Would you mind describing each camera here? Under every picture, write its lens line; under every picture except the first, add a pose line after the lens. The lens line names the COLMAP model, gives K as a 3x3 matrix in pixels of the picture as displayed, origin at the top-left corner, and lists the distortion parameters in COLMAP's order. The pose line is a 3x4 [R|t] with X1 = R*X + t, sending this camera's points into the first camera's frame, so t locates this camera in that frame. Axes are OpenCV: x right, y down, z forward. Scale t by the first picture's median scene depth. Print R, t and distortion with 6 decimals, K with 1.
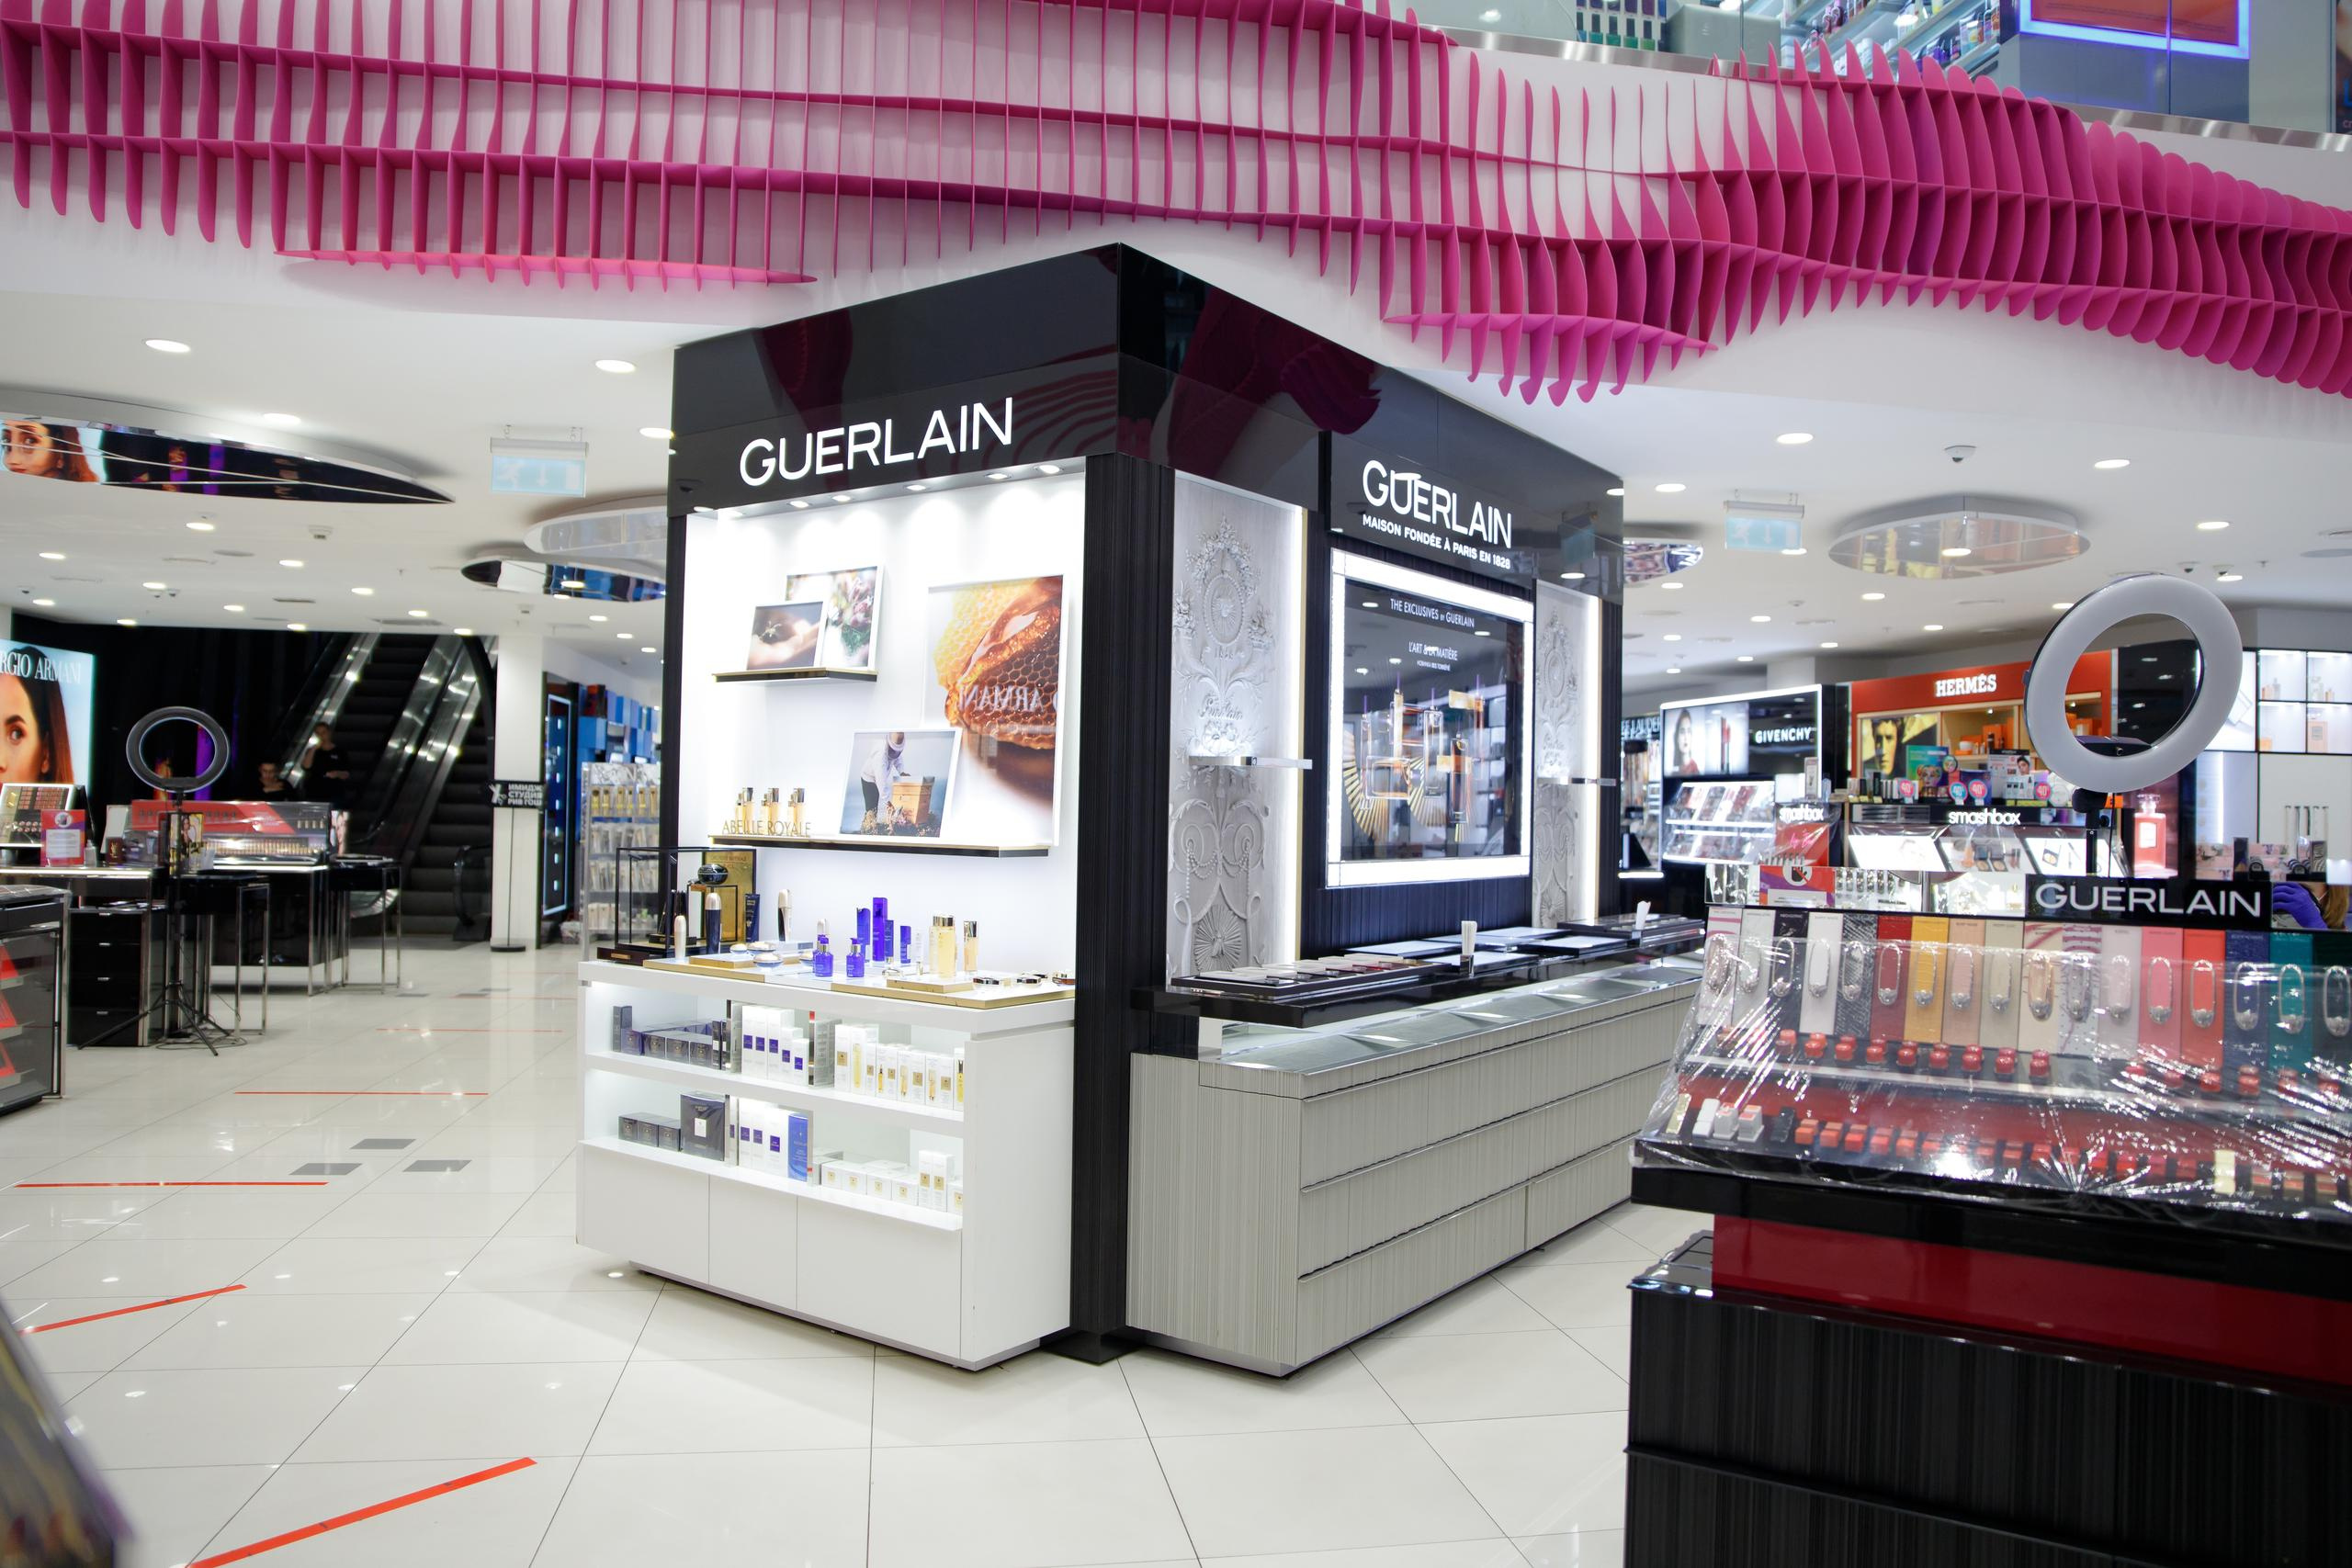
lens RADIAL K [[1652.1, 0, 1168.9], [0, 1652.1, 773.9], [0, 0, 1]] dist [-0.061530, 0.029758]
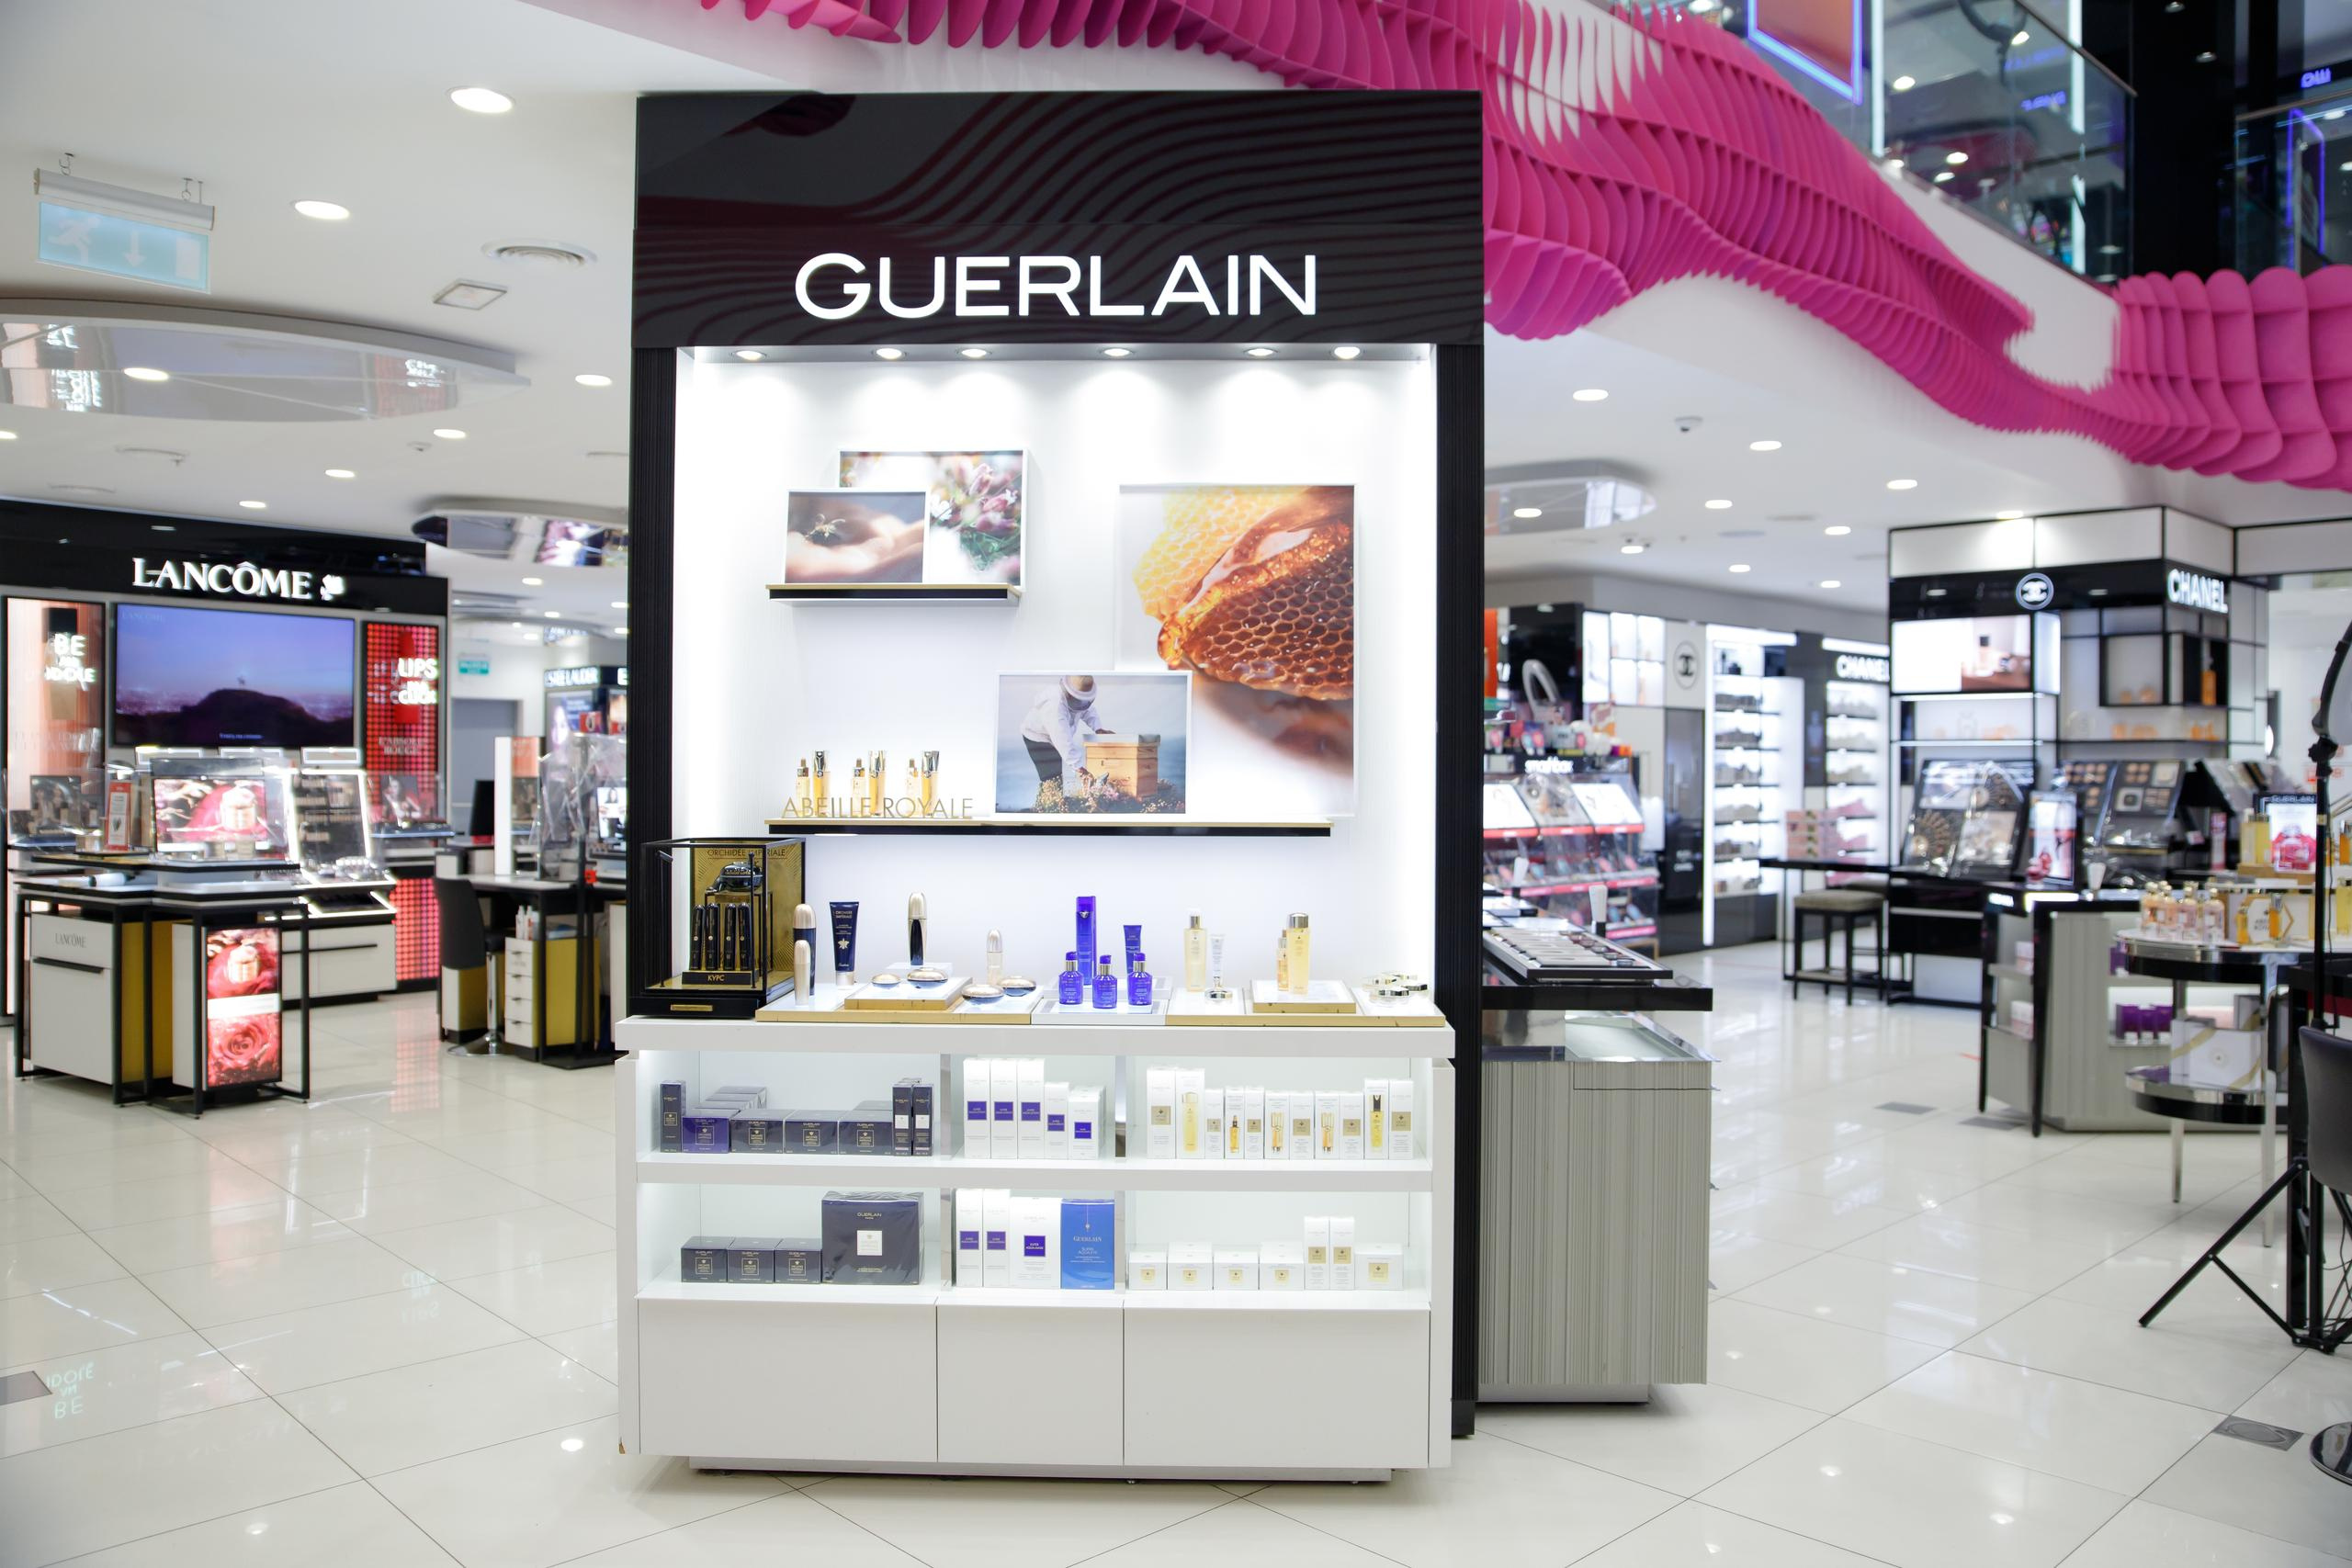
lens RADIAL K [[1772.4, 0, 1197.9], [0, 1772.4, 761.0], [0, 0, 1]] dist [-0.056418, 0.036469]
pose [[0.820003, -0.013429, 0.572202, -0.561068], [0.000664, 0.999746, 0.022512, -0.004349], [-0.572359, -0.018080, 0.819804, 0.296131]]
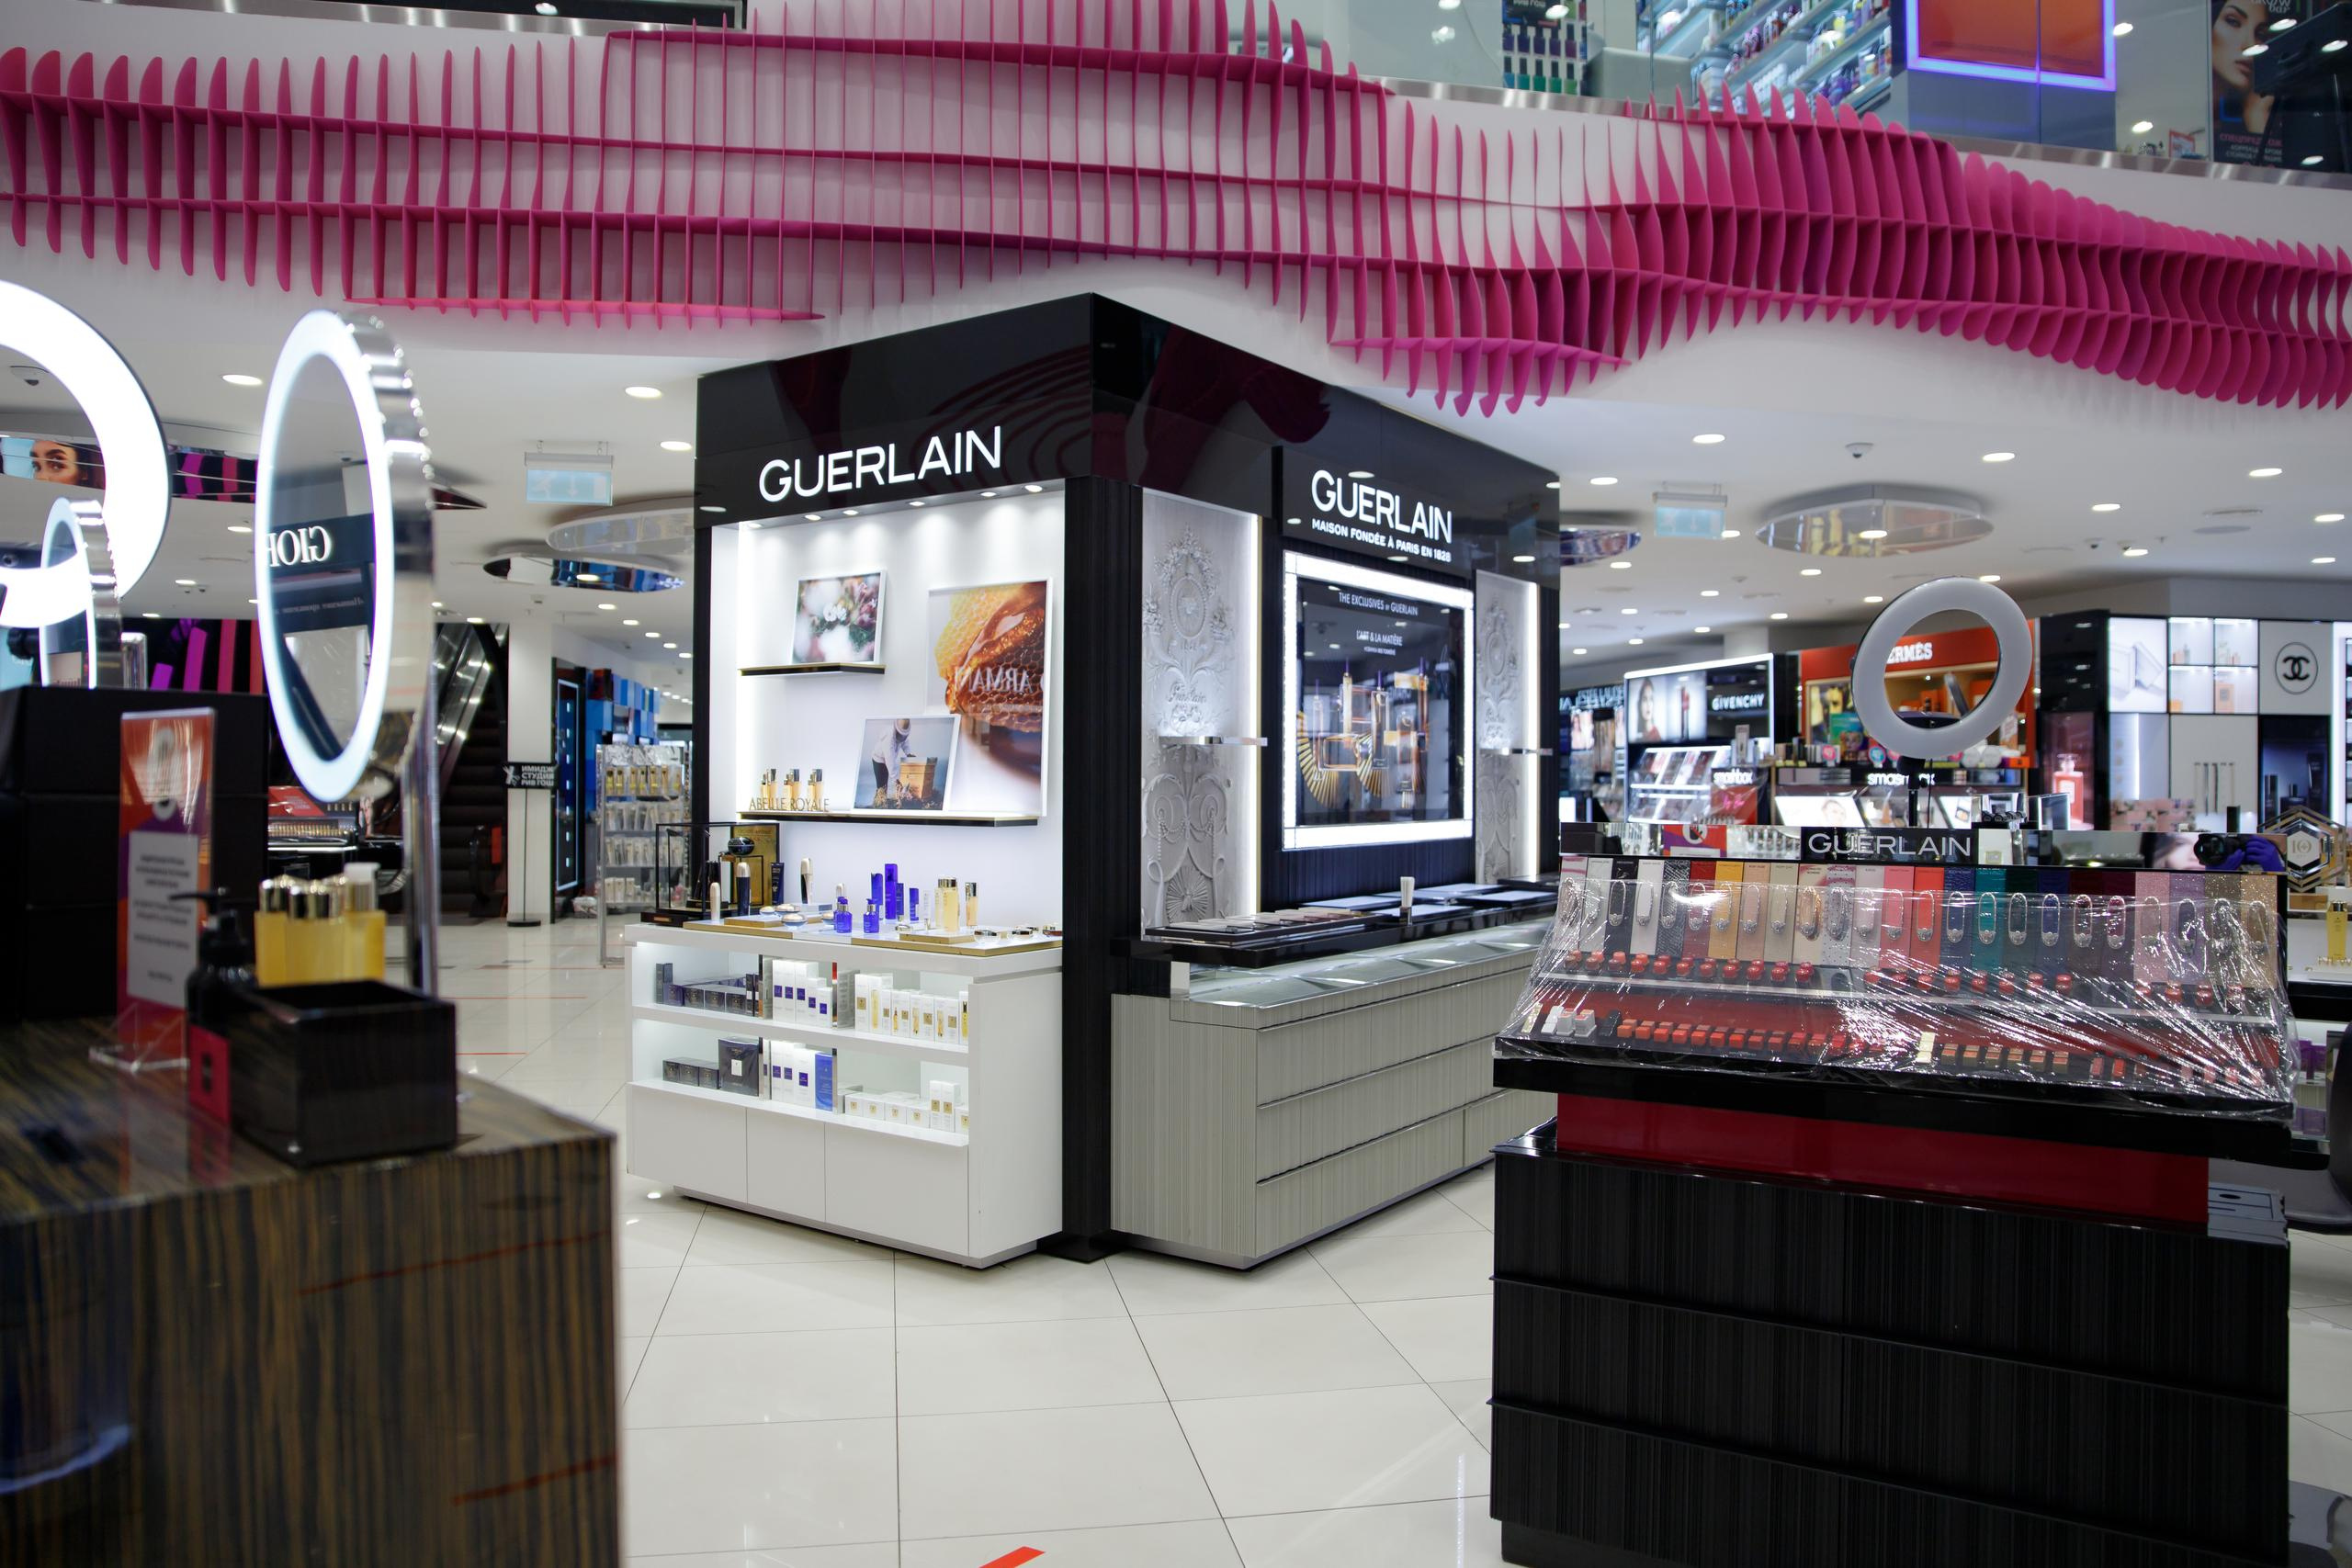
lens RADIAL K [[1652.1, 0, 1178.0], [0, 1652.1, 759.6], [0, 0, 1]] dist [-0.061530, 0.029758]
pose [[0.999845, -0.014210, 0.010391, 0.011929], [0.014113, 0.999857, 0.009338, -0.004819], [-0.010522, -0.009190, 0.999902, -0.135337]]
